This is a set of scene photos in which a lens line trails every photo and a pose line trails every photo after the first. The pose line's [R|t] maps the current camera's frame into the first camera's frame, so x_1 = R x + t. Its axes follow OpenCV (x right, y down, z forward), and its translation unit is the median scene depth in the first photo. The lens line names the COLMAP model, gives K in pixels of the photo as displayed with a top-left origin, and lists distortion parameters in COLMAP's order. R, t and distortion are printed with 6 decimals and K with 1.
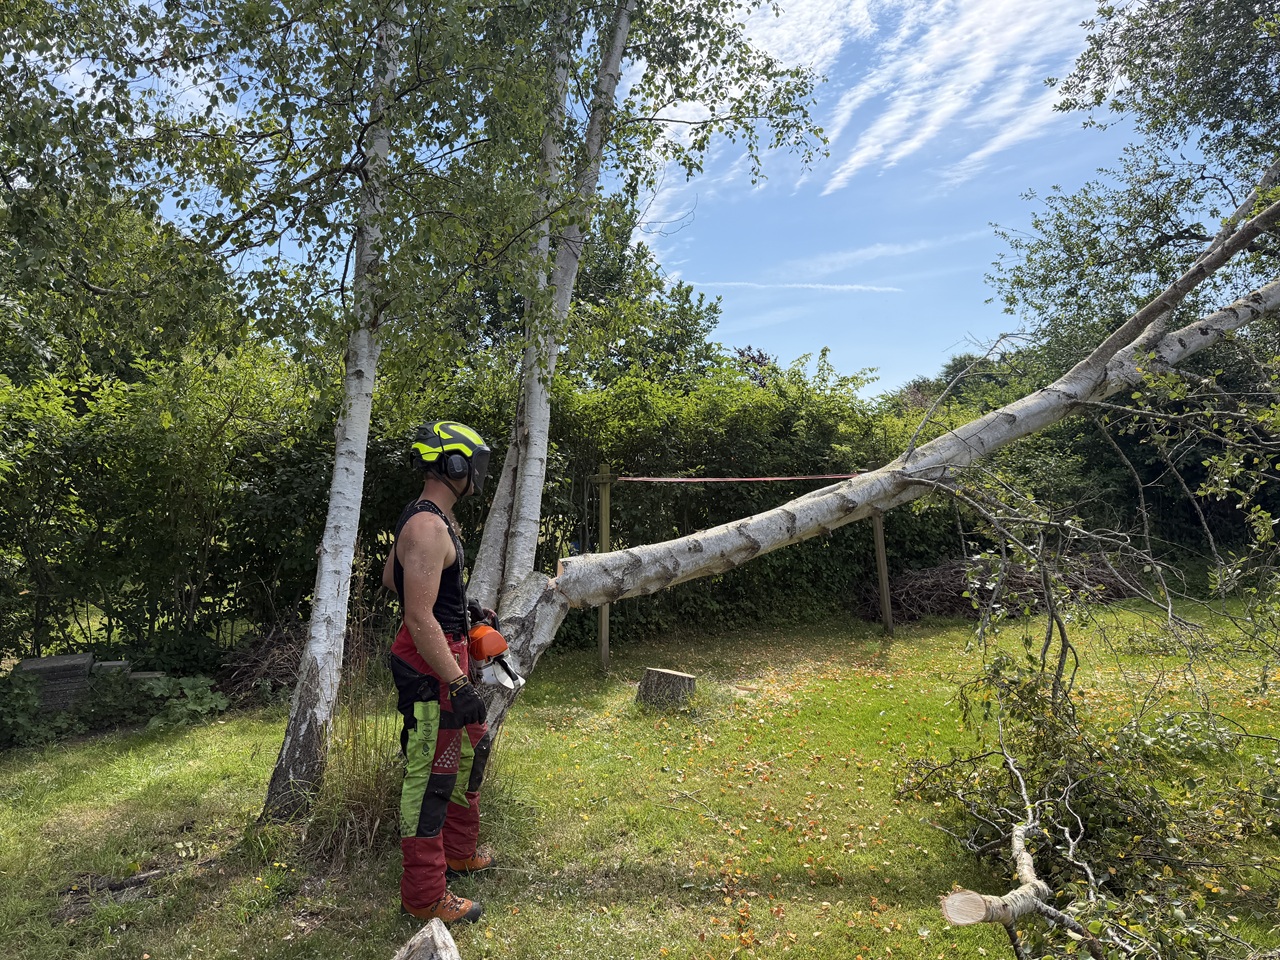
lens RADIAL K [[902.3, 0, 635.5], [0, 902.3, 492.3], [0, 0, 1]] dist [0.052456, -0.050944]
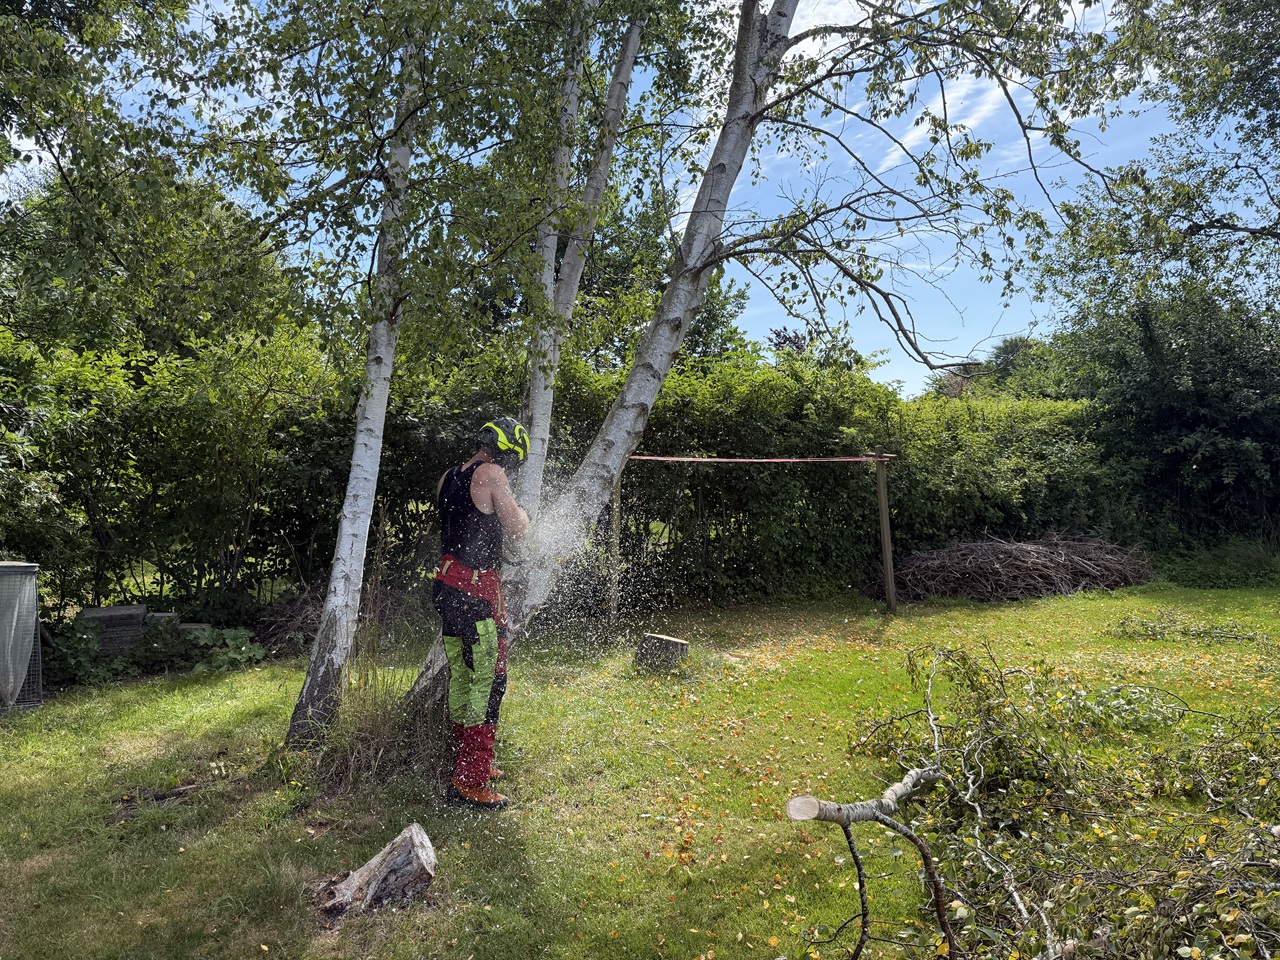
lens RADIAL K [[917.3, 0, 643.4], [0, 917.3, 480.6], [0, 0, 1]] dist [0.075060, -0.095316]
pose [[0.998462, 0.023752, -0.050093, 0.061355], [-0.023051, 0.999629, 0.014537, -0.003826], [0.050420, -0.013360, 0.998639, -0.093824]]
